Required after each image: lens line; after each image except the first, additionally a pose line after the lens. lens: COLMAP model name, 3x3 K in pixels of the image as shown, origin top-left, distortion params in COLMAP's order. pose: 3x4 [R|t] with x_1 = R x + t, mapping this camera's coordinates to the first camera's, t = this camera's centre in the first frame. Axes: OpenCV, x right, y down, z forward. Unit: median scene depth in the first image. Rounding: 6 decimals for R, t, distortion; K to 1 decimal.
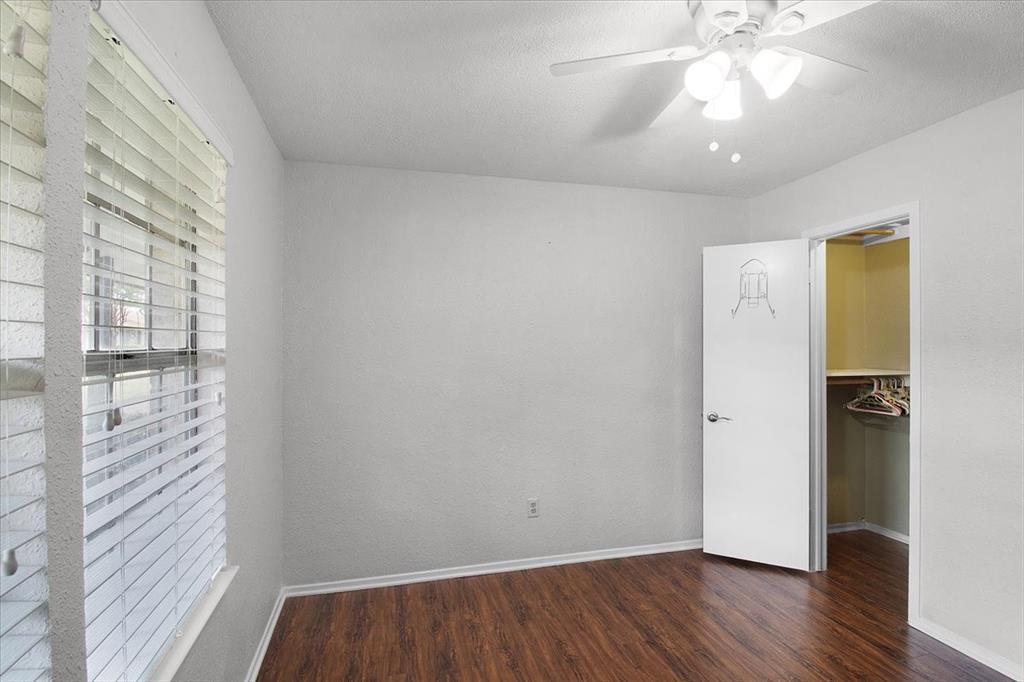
lens RADIAL K [[526.2, 0, 512.0], [0, 526.2, 341.0], [0, 0, 1]] dist [-0.002955, -0.002149]
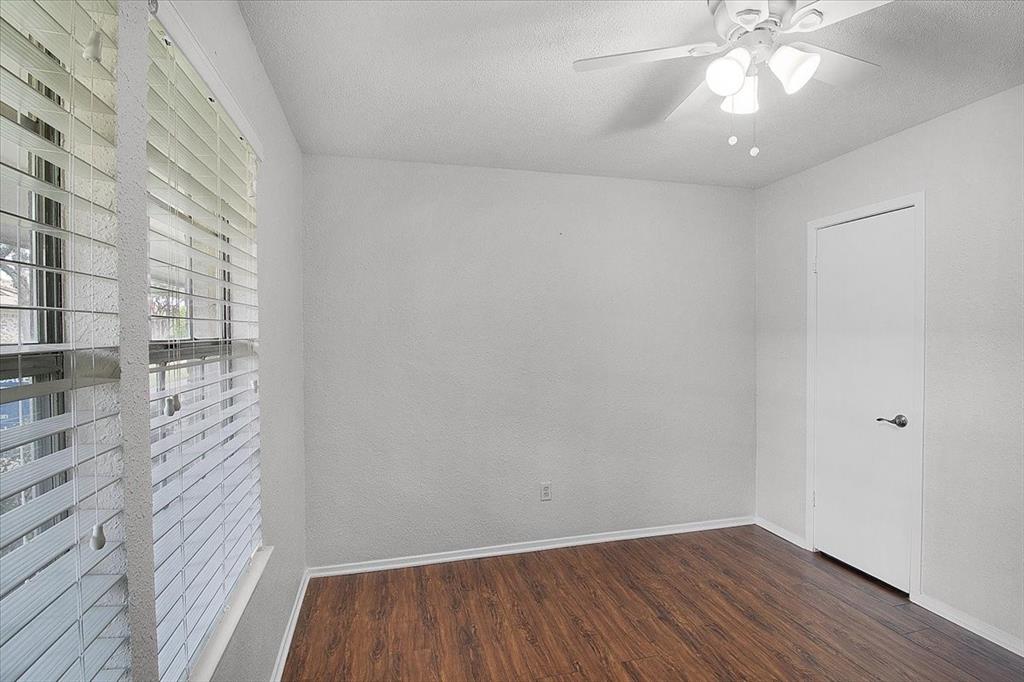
lens RADIAL K [[518.7, 0, 512.0], [0, 518.7, 341.0], [0, 0, 1]] dist [-0.004193, -0.000611]
pose [[0.999992, -0.003862, 0.000818, -0.038788], [0.003845, 0.999783, 0.020458, 0.000739], [-0.000897, -0.020454, 0.999790, -0.018929]]
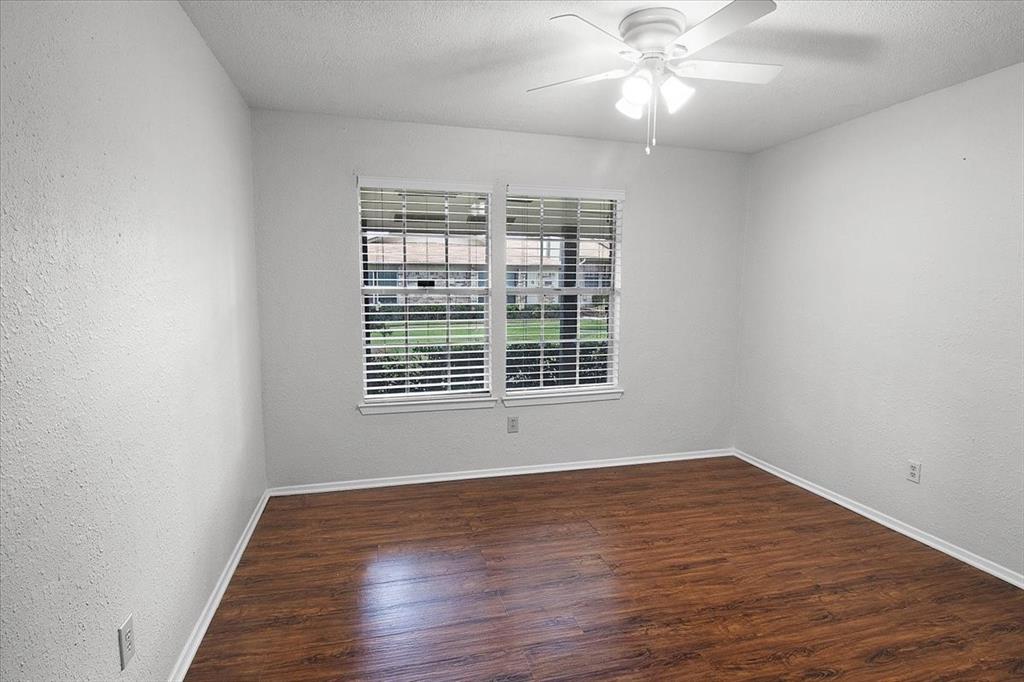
lens RADIAL K [[518.7, 0, 512.0], [0, 518.7, 341.0], [0, 0, 1]] dist [-0.004193, -0.000611]
pose [[0.001698, 0.103837, -0.994593, 1.334035], [-0.006478, 0.994575, 0.103824, 0.012724], [0.999978, 0.006267, 0.002362, 0.464991]]
